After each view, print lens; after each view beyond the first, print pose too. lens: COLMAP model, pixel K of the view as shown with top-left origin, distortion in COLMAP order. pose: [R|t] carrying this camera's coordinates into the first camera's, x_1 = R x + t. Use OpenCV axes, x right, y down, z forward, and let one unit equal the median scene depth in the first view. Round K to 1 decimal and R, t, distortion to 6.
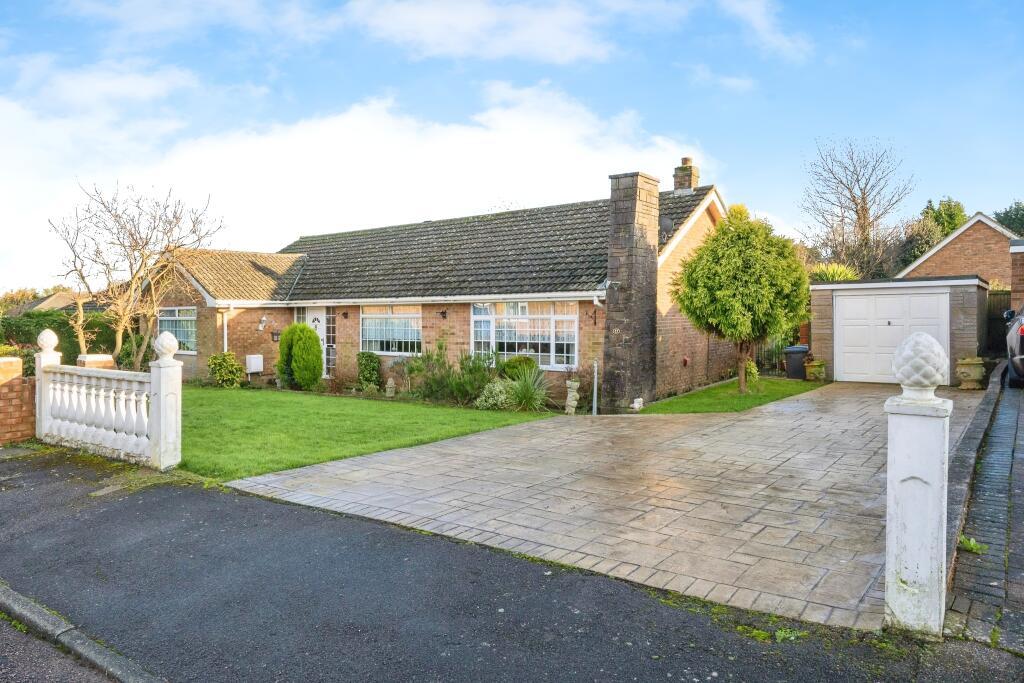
lens RADIAL K [[698.3, 0, 512.1], [0, 698.3, 337.7], [0, 0, 1]] dist [-0.013277, 0.001889]
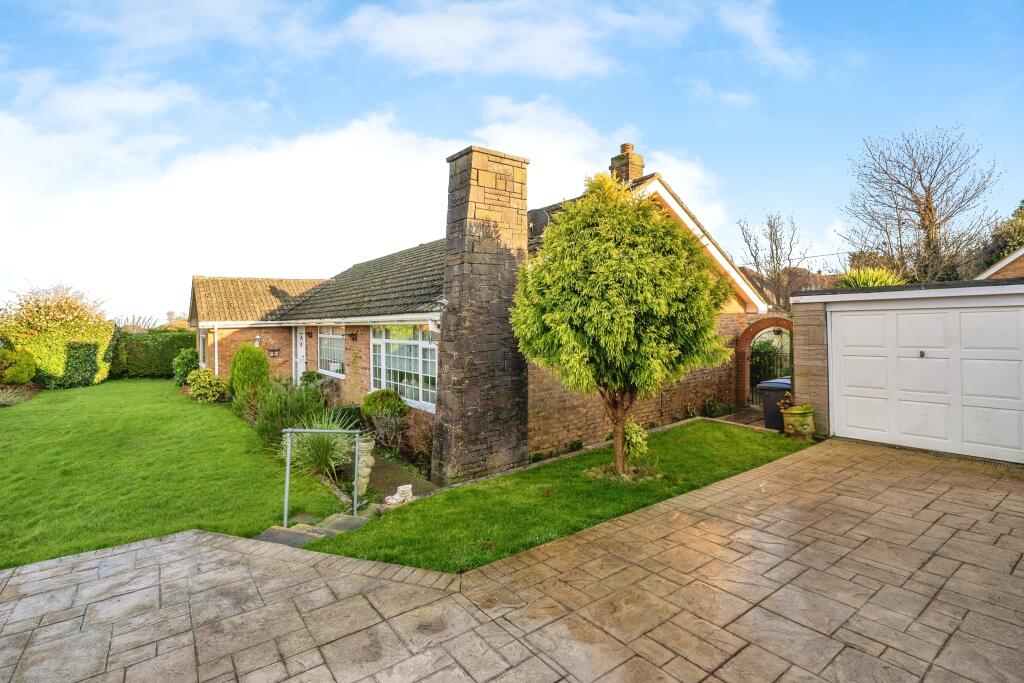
lens RADIAL K [[492.5, 0, 479.6], [0, 492.5, 324.5], [0, 0, 1]] dist [-0.006725, -0.001536]
pose [[0.952941, -0.006897, -0.303079, 0.254272], [-0.000291, 0.999720, -0.023665, -0.032367], [0.303157, 0.022639, 0.952672, 0.394326]]
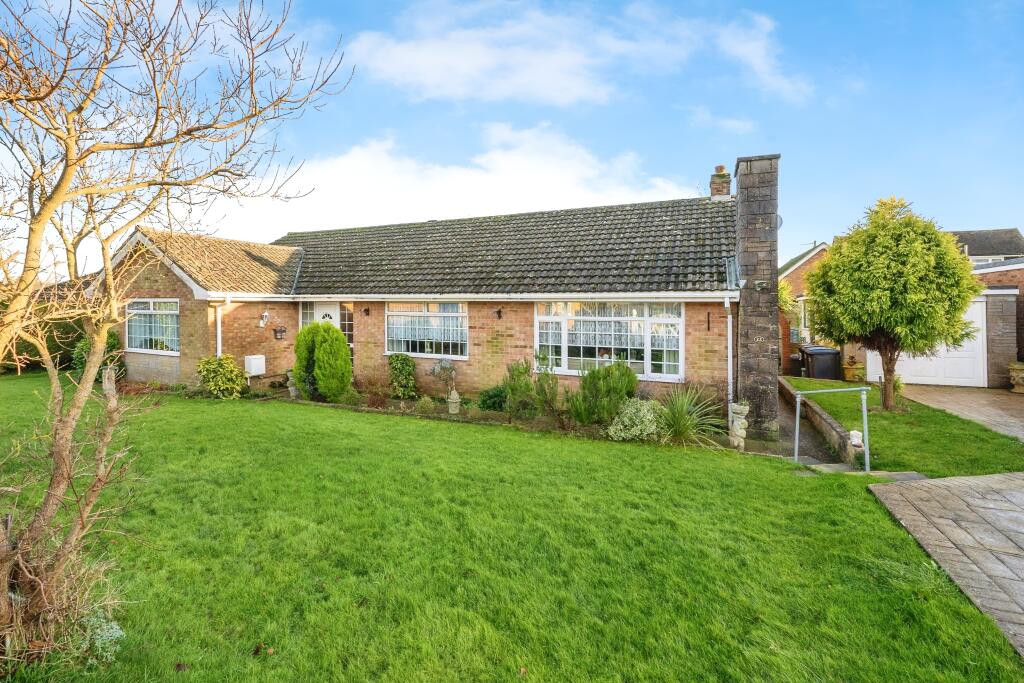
lens RADIAL K [[470.7, 0, 524.3], [0, 470.7, 328.3], [0, 0, 1]] dist [-0.001657, -0.000338]
pose [[0.972953, 0.006575, 0.230908, -0.195599], [-0.008533, 0.999936, 0.007481, -0.018614], [-0.230844, -0.009249, 0.972947, 0.384349]]
